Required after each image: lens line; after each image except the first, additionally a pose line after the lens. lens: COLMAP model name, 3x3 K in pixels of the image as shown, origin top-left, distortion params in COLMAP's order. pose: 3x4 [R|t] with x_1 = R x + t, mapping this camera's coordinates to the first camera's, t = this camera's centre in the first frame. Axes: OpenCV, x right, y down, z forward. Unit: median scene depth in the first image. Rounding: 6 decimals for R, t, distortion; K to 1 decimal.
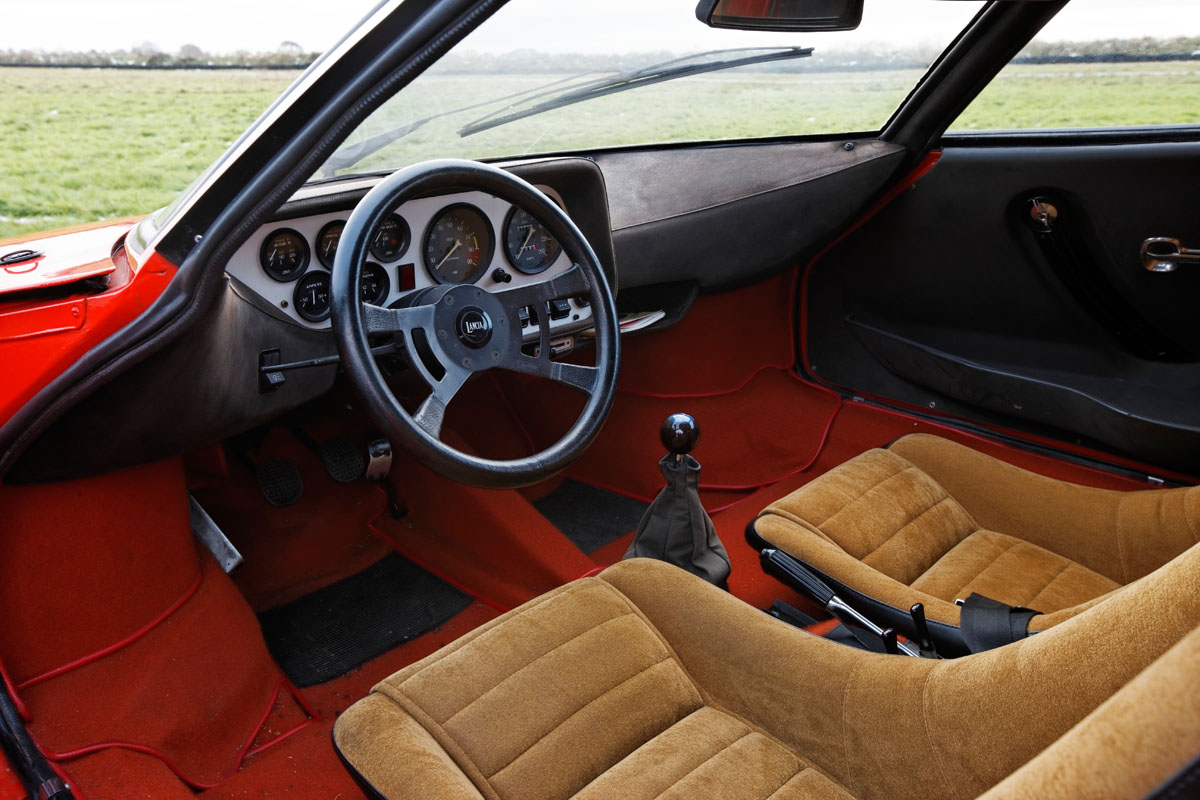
lens RADIAL K [[997.5, 0, 599.4], [0, 997.5, 399.3], [0, 0, 1]] dist [0.006746, -0.001066]
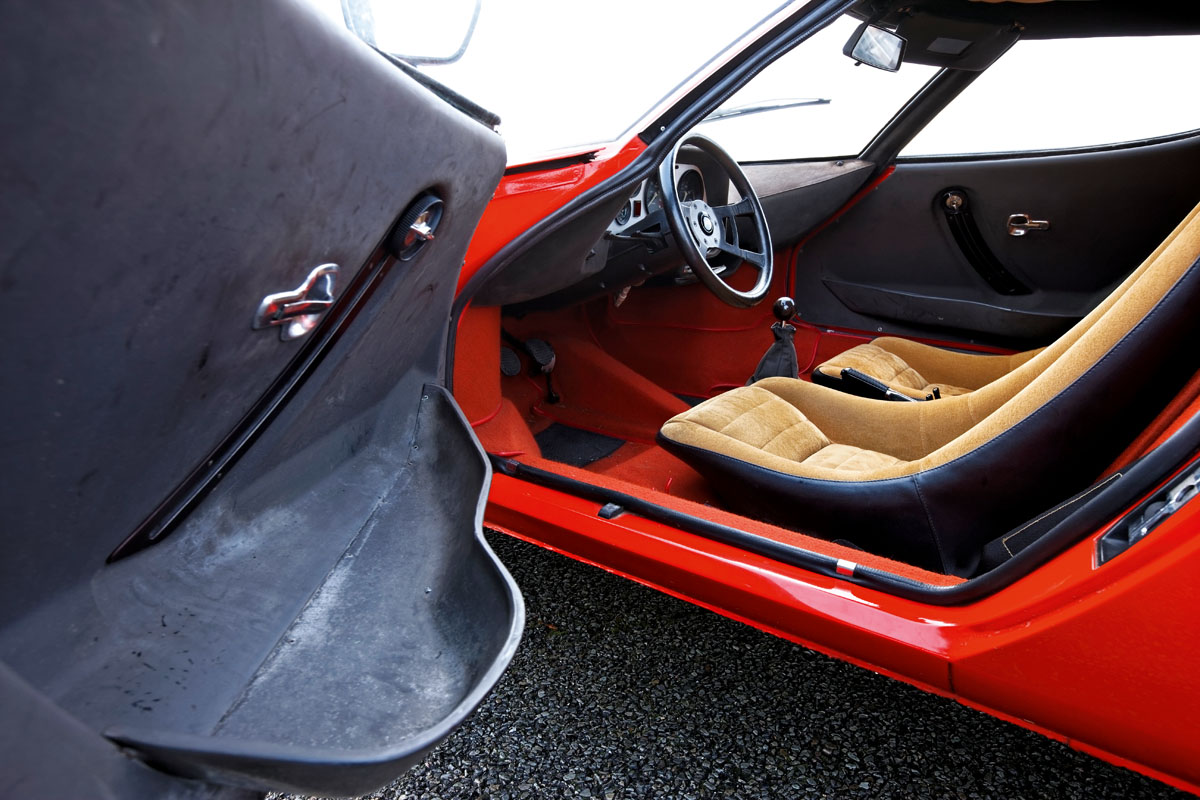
lens RADIAL K [[835.5, 0, 600.7], [0, 835.5, 400.8], [0, 0, 1]] dist [-0.003580, 0.000128]
pose [[0.983409, -0.010494, 0.181100, -0.424601], [0.025198, 0.996549, -0.079084, 0.257160], [-0.179645, 0.082335, 0.980280, -0.281477]]
